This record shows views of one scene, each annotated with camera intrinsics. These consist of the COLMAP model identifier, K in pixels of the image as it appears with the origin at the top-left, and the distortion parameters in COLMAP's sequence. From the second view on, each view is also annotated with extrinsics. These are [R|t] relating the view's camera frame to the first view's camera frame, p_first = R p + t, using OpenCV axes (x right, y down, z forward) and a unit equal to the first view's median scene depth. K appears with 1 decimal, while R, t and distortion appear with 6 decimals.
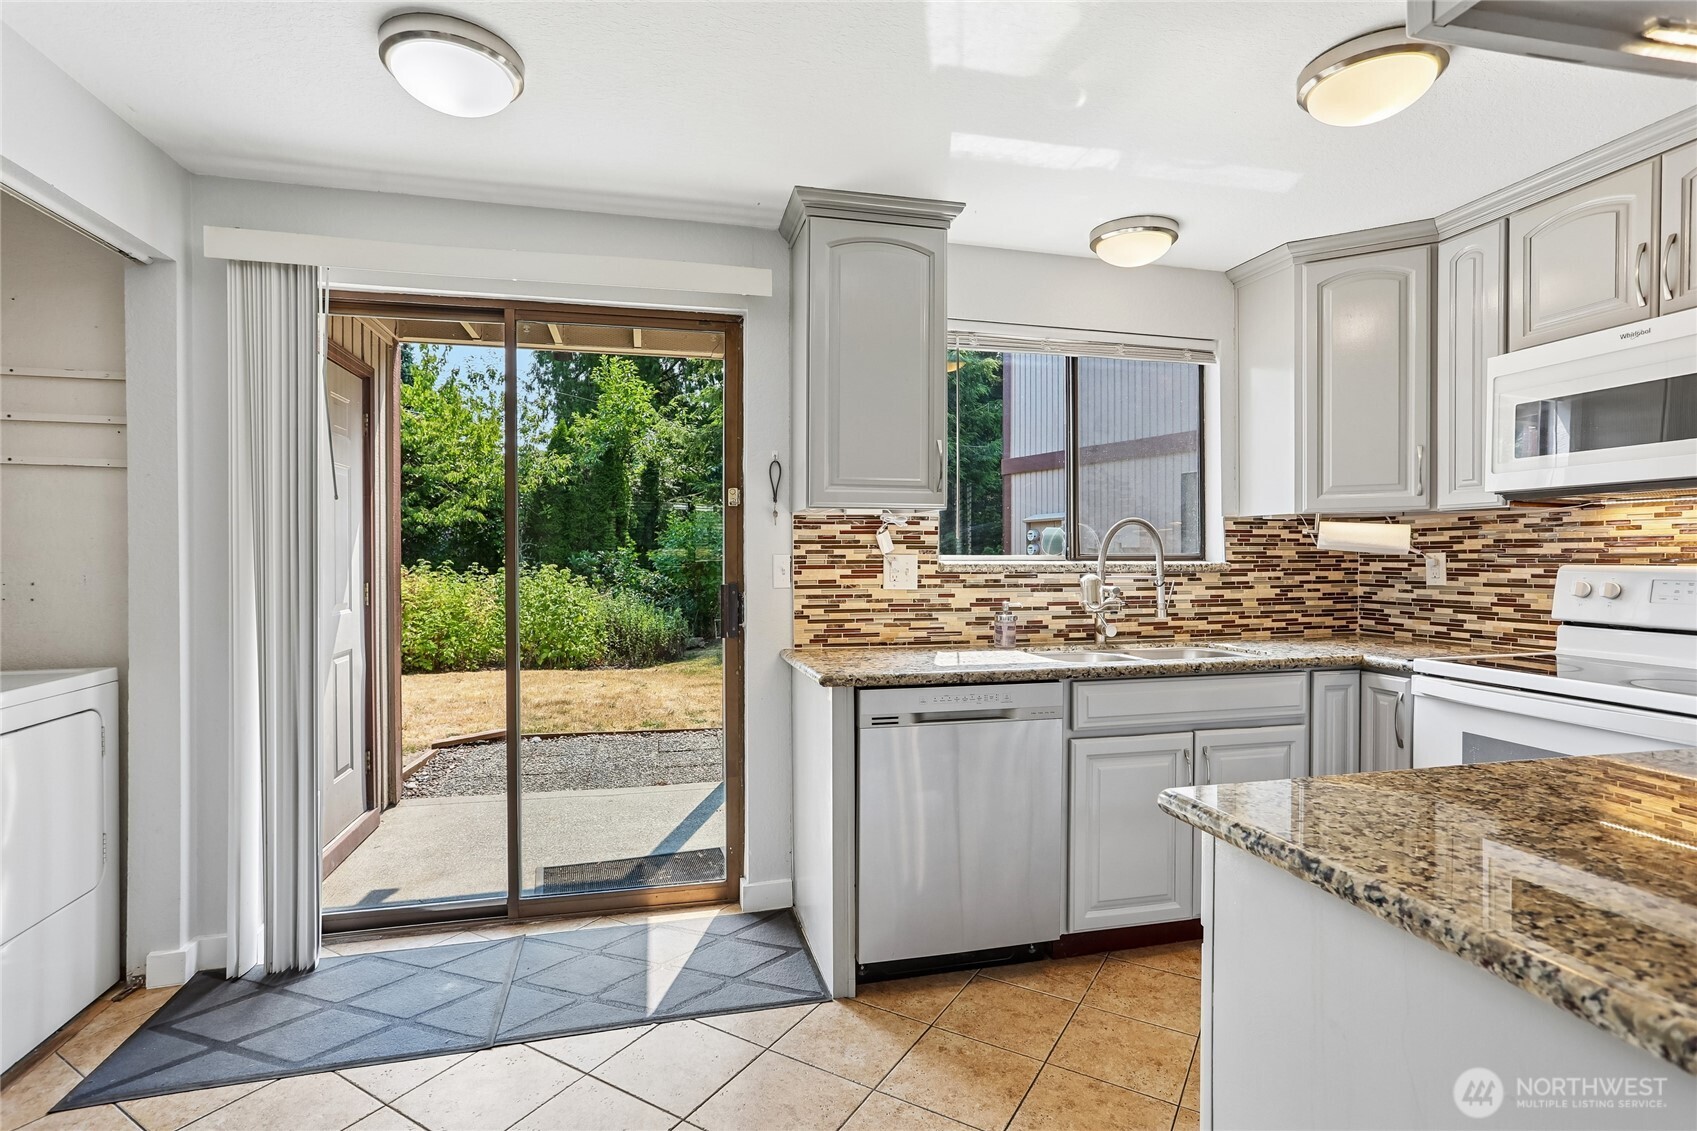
lens RADIAL K [[829.7, 0, 848.1], [0, 829.7, 566.8], [0, 0, 1]] dist [0.000457, 0.000951]
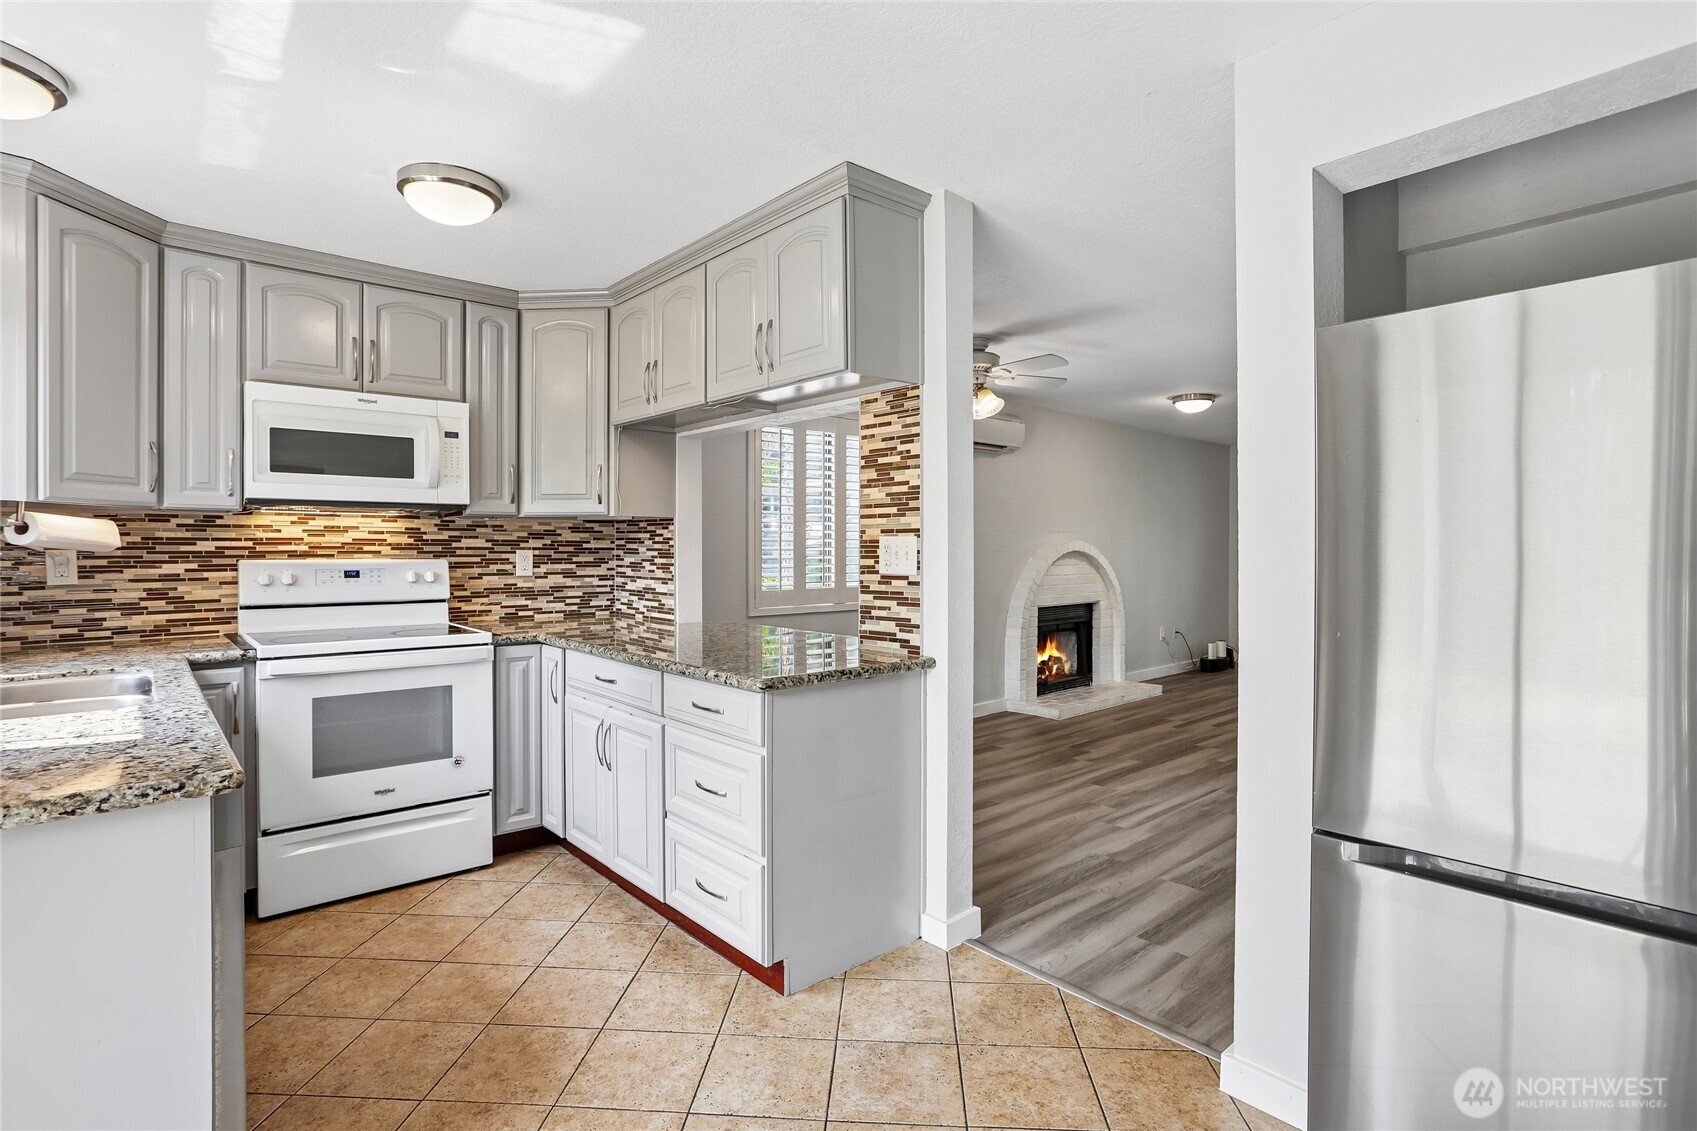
lens RADIAL K [[829.7, 0, 854.7], [0, 829.7, 549.1], [0, 0, 1]] dist [0.000457, 0.000951]
pose [[-0.475657, 0.003510, 0.879624, -0.574079], [0.015587, 0.999869, 0.004439, -0.008693], [-0.879493, 0.015822, -0.475649, 0.717671]]
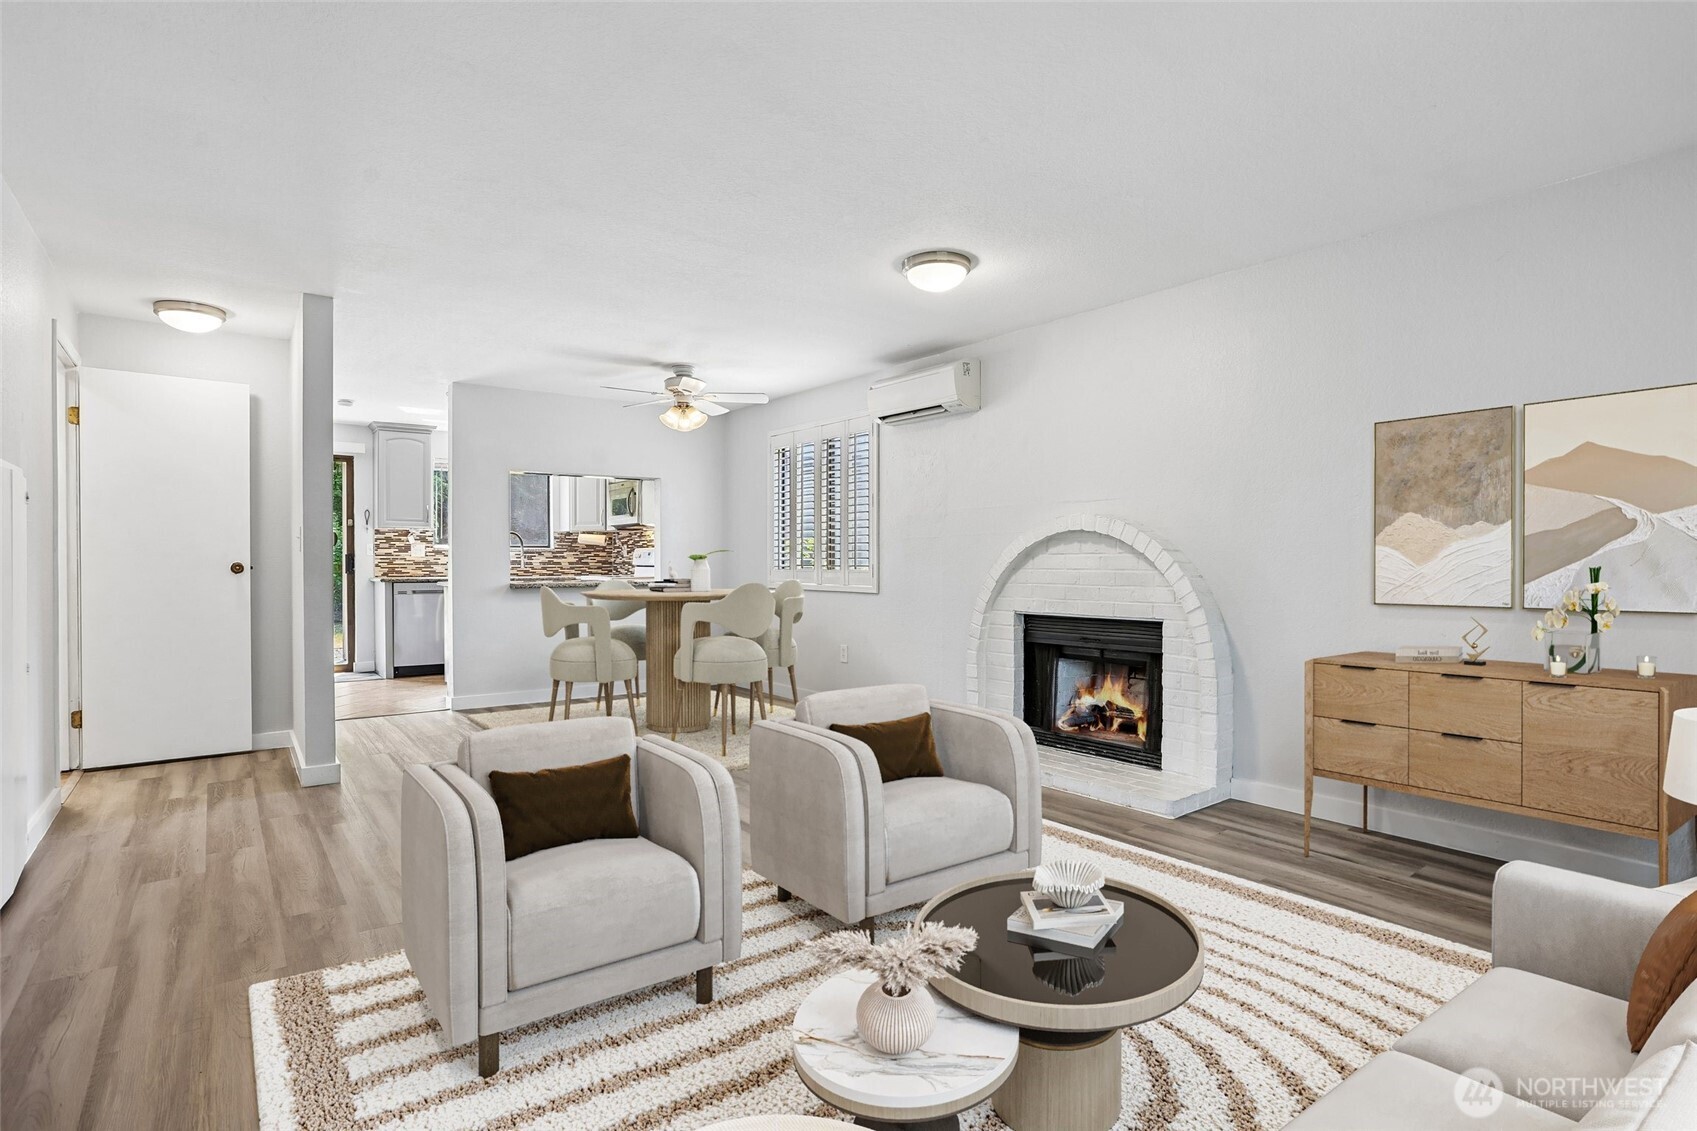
lens RADIAL K [[868.1, 0, 852.5], [0, 868.1, 573.2], [0, 0, 1]] dist [-0.044438, 0.001344]
pose [[0.920466, -0.003894, 0.390804, 0.288497], [0.004904, 0.999987, -0.001585, 0.097442], [-0.390793, 0.003375, 0.920472, -2.282459]]
